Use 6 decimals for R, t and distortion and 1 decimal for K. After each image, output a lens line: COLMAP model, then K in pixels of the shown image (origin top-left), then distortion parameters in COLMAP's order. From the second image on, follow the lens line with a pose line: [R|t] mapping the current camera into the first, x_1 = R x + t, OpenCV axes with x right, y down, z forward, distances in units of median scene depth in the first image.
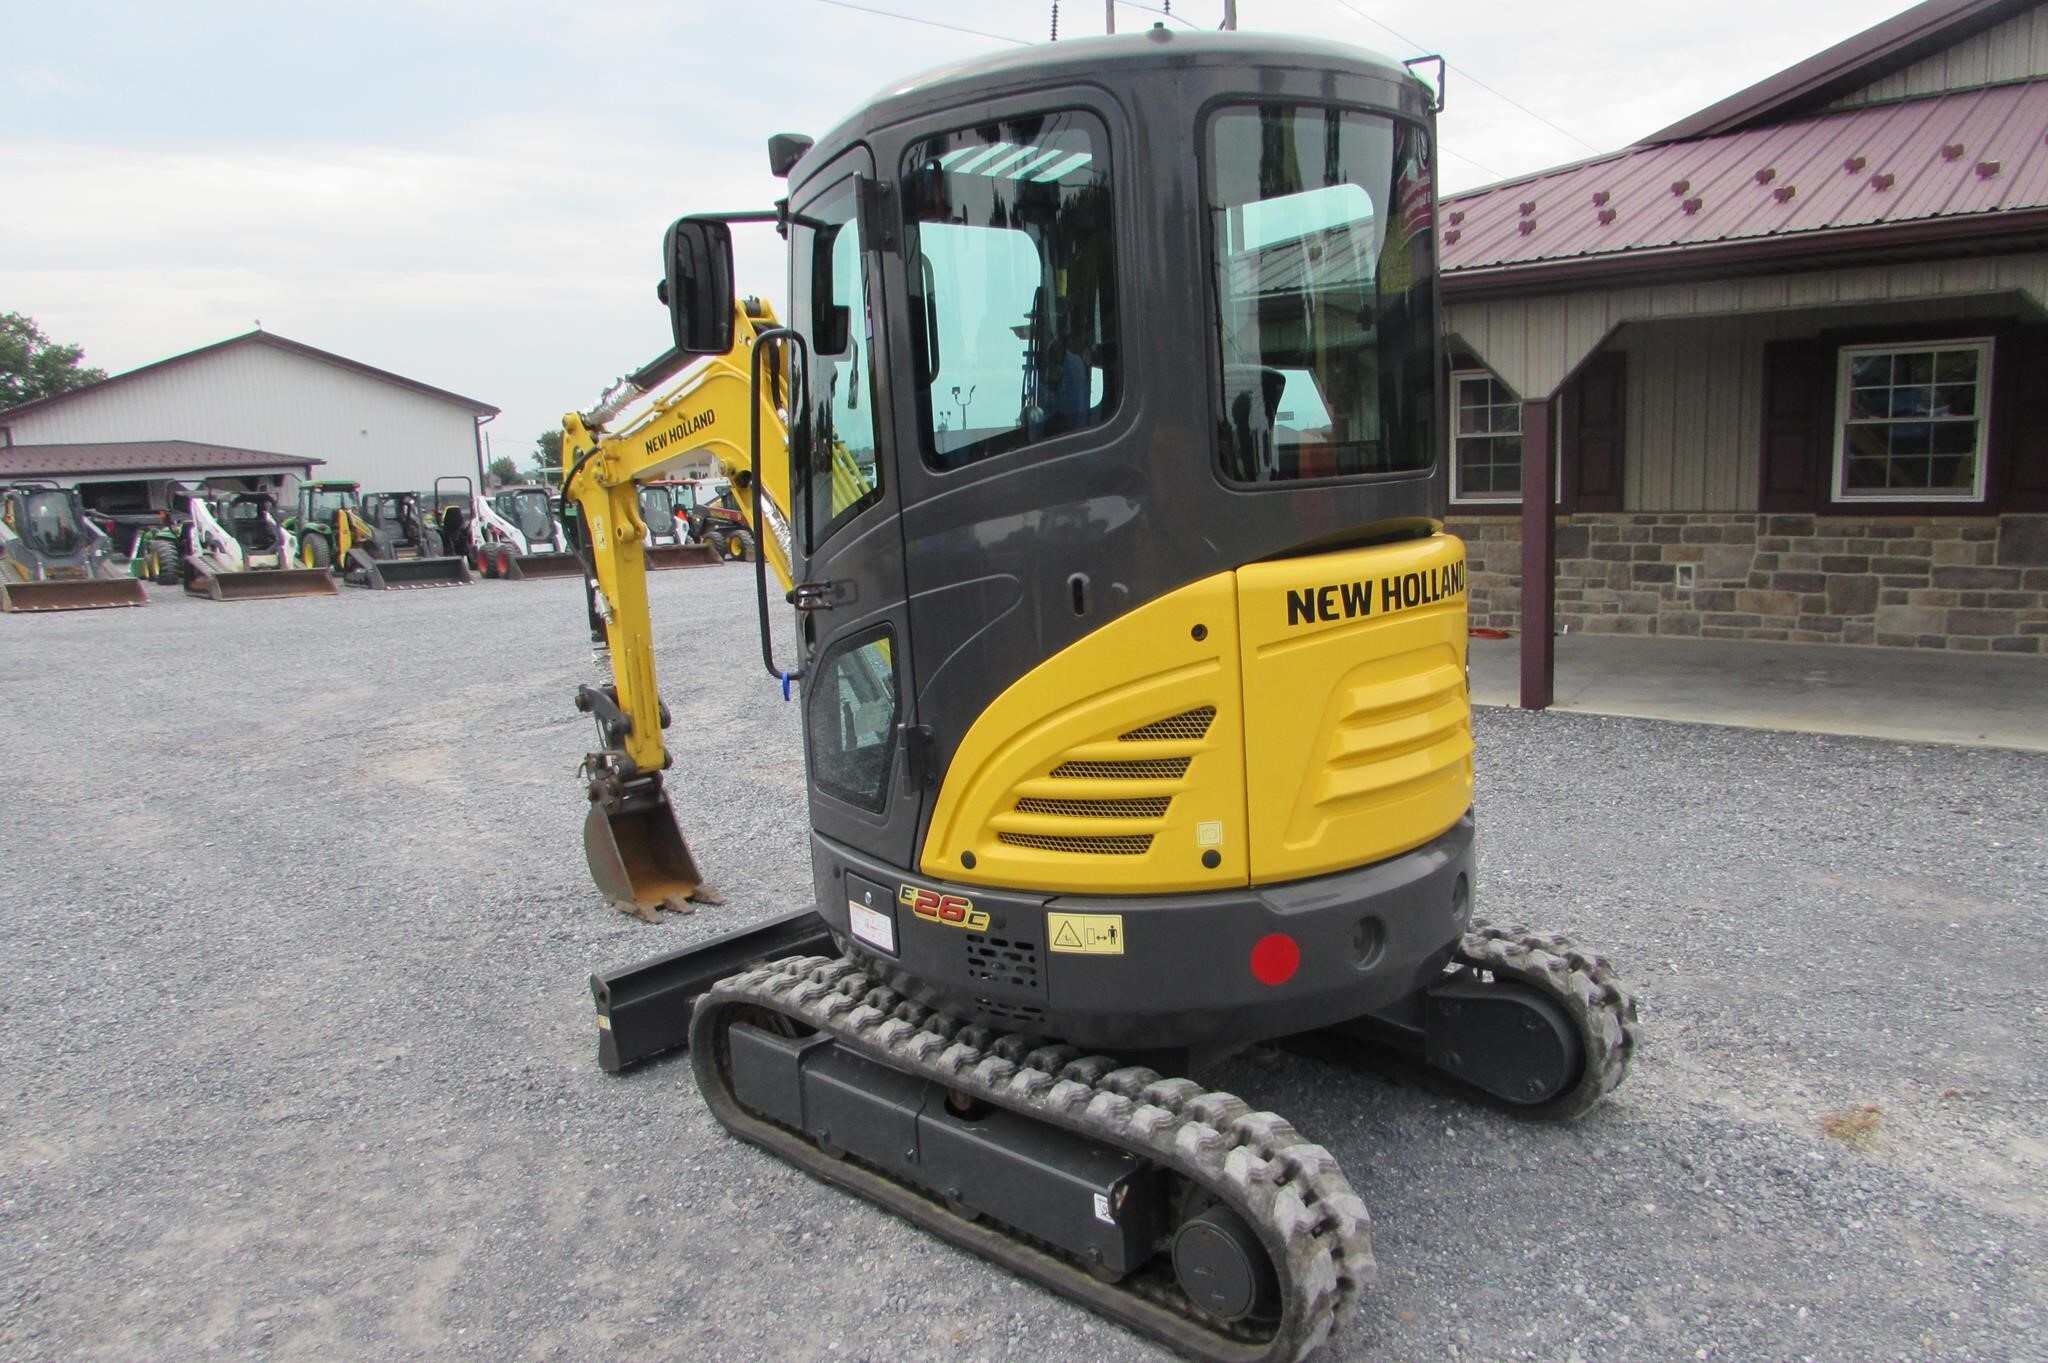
lens RADIAL K [[1448.1, 0, 1035.1], [0, 1448.1, 758.9], [0, 0, 1]] dist [-0.049978, 0.026093]
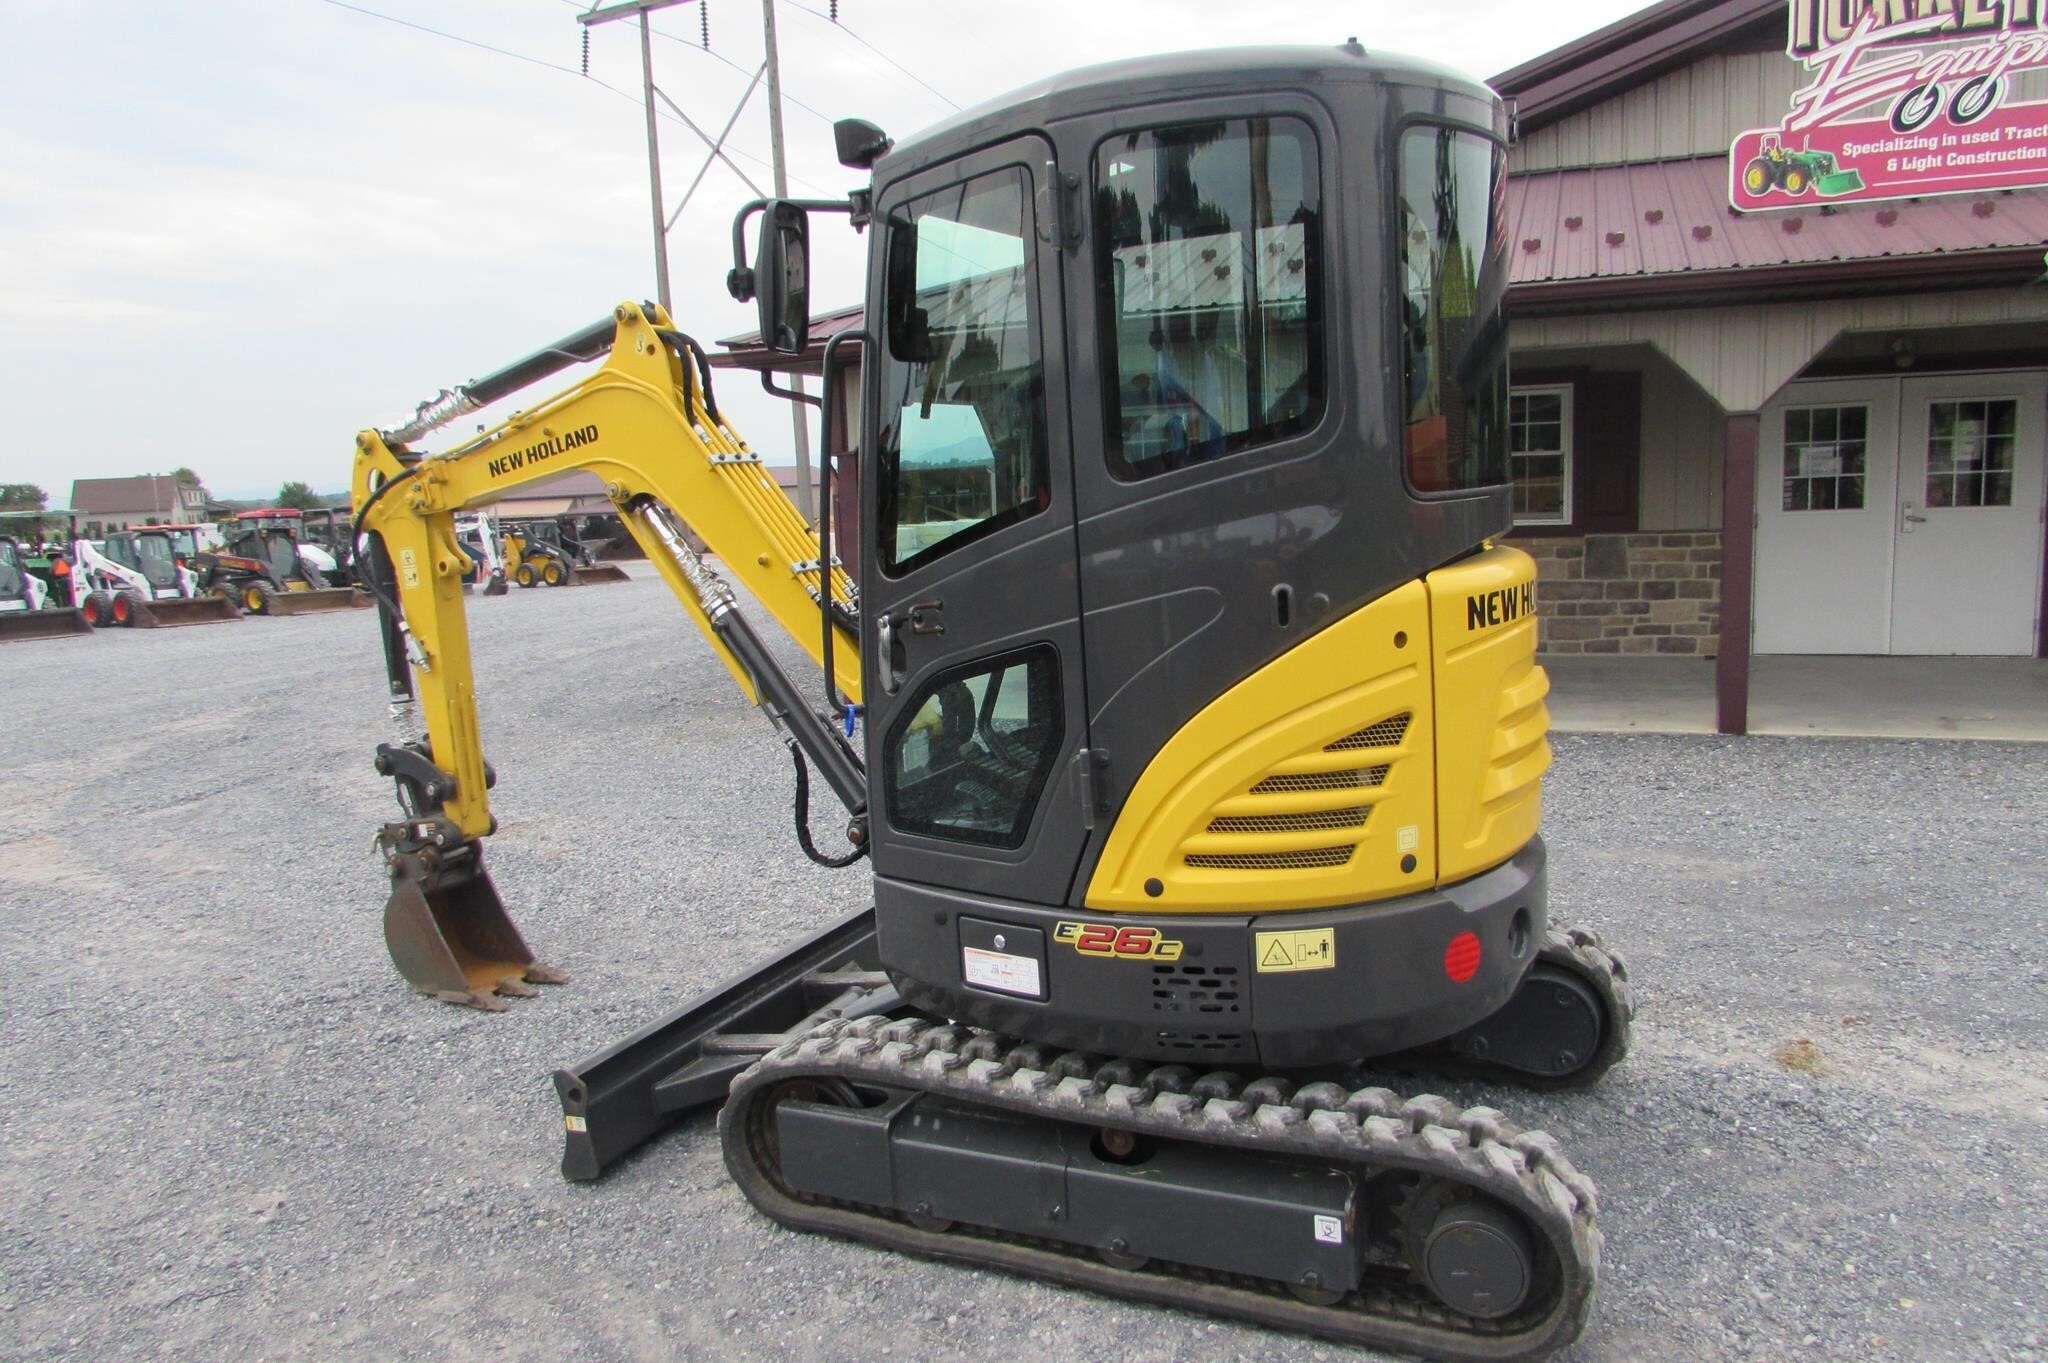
lens RADIAL K [[1448.1, 0, 1035.1], [0, 1448.1, 758.9], [0, 0, 1]] dist [-0.049978, 0.026093]
pose [[0.945984, -0.059601, 0.318689, -0.325310], [0.068317, 0.997532, -0.016233, -0.003709], [-0.316935, 0.037128, 0.947720, 0.092278]]
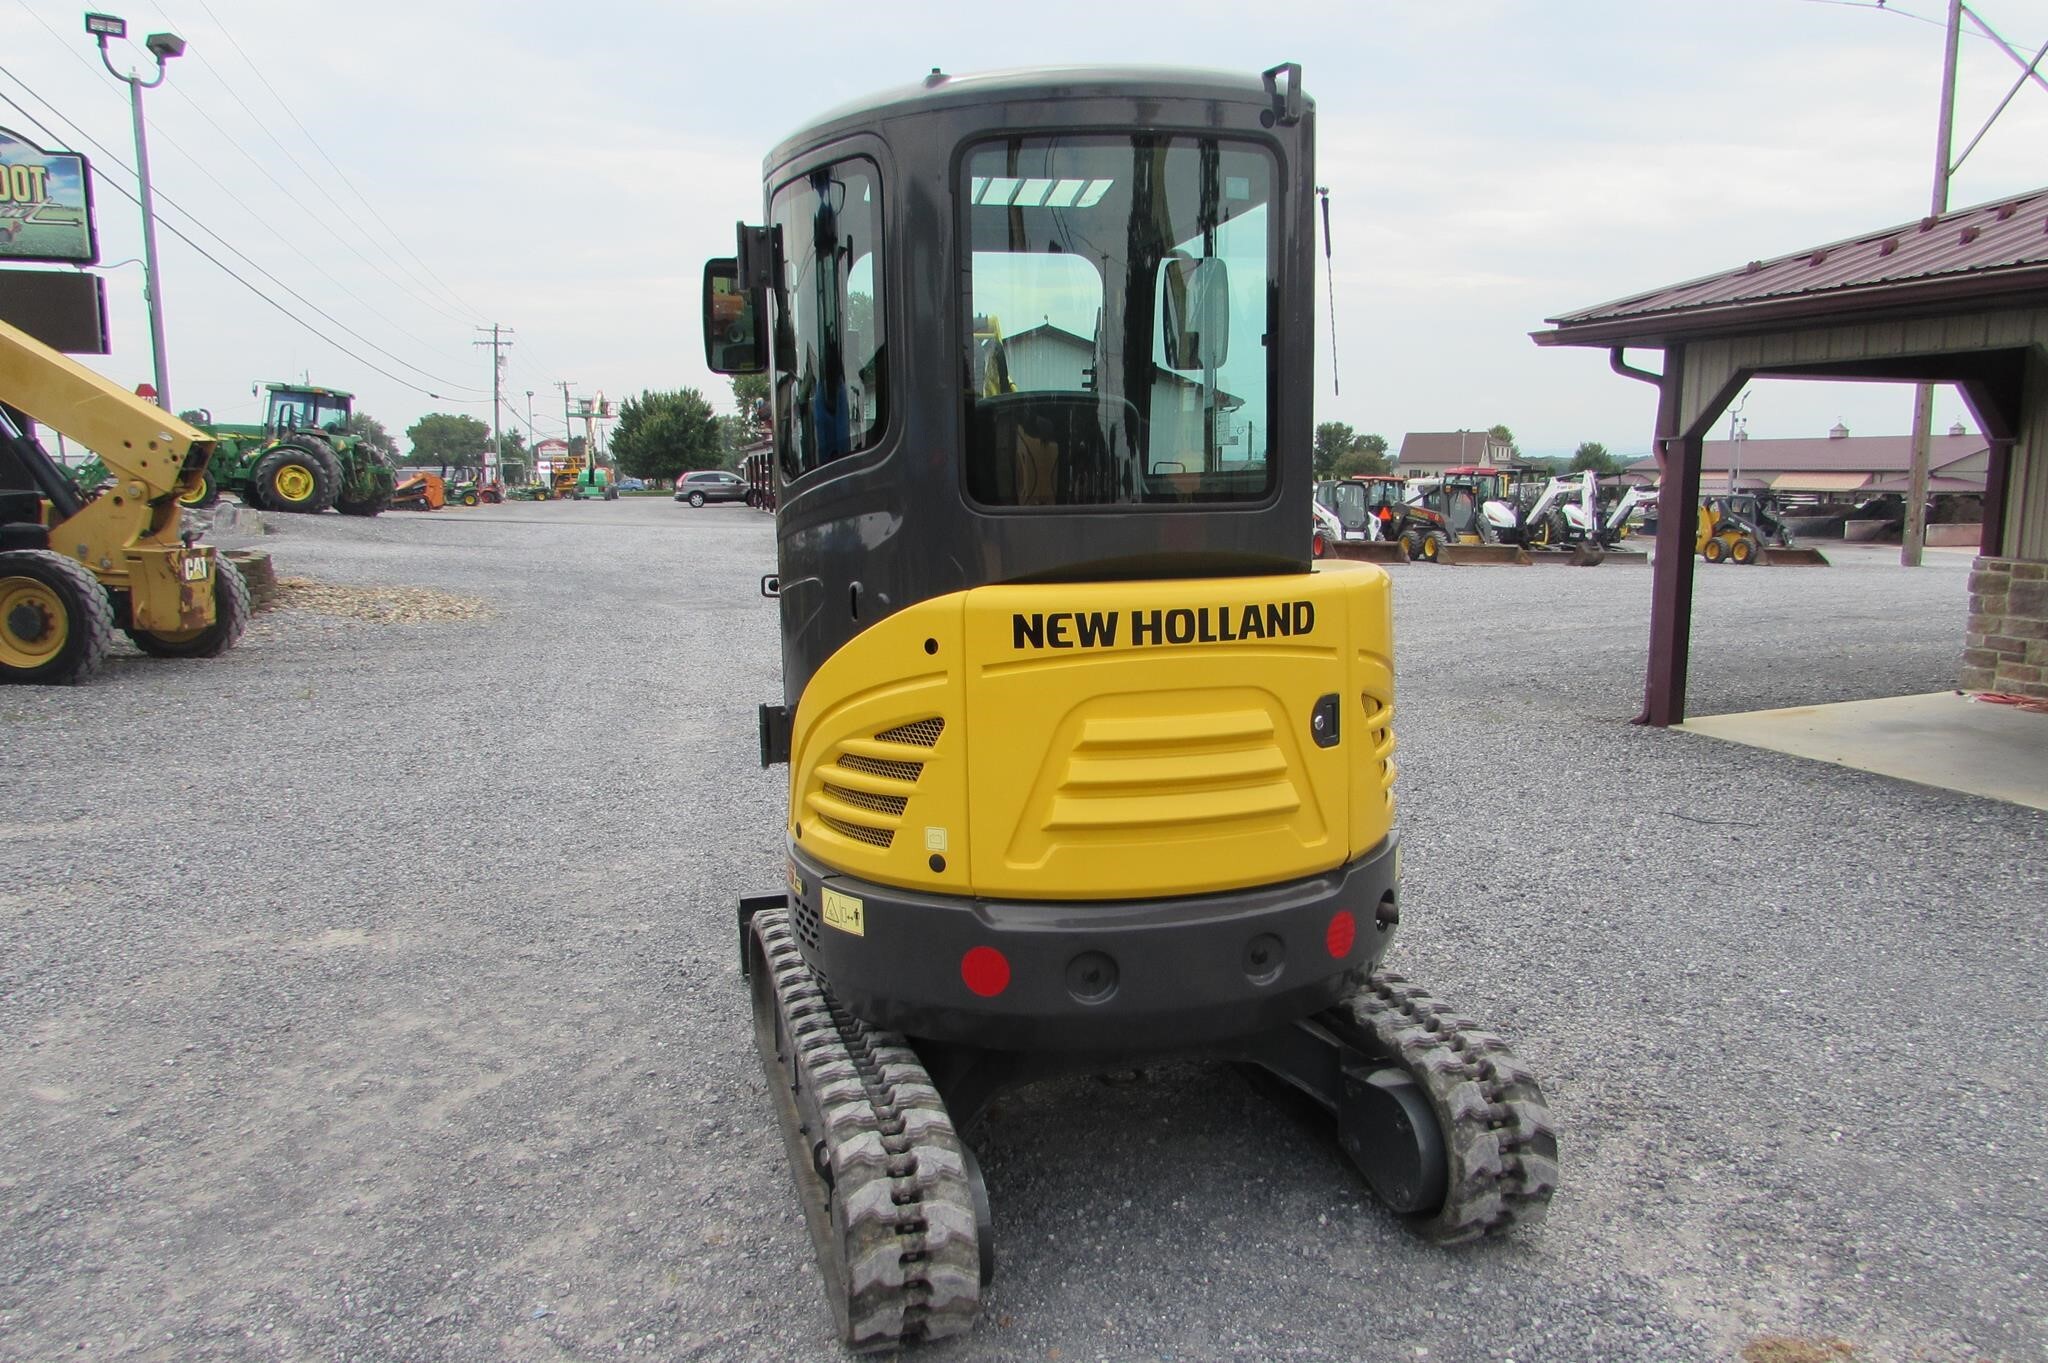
lens RADIAL K [[1442.1, 0, 1033.7], [0, 1442.1, 761.7], [0, 0, 1]] dist [-0.050940, 0.016907]
pose [[0.863013, 0.140474, -0.485259, 0.499314], [-0.137535, 0.989611, 0.041874, -0.041689], [0.486100, 0.030602, 0.873367, 0.089689]]
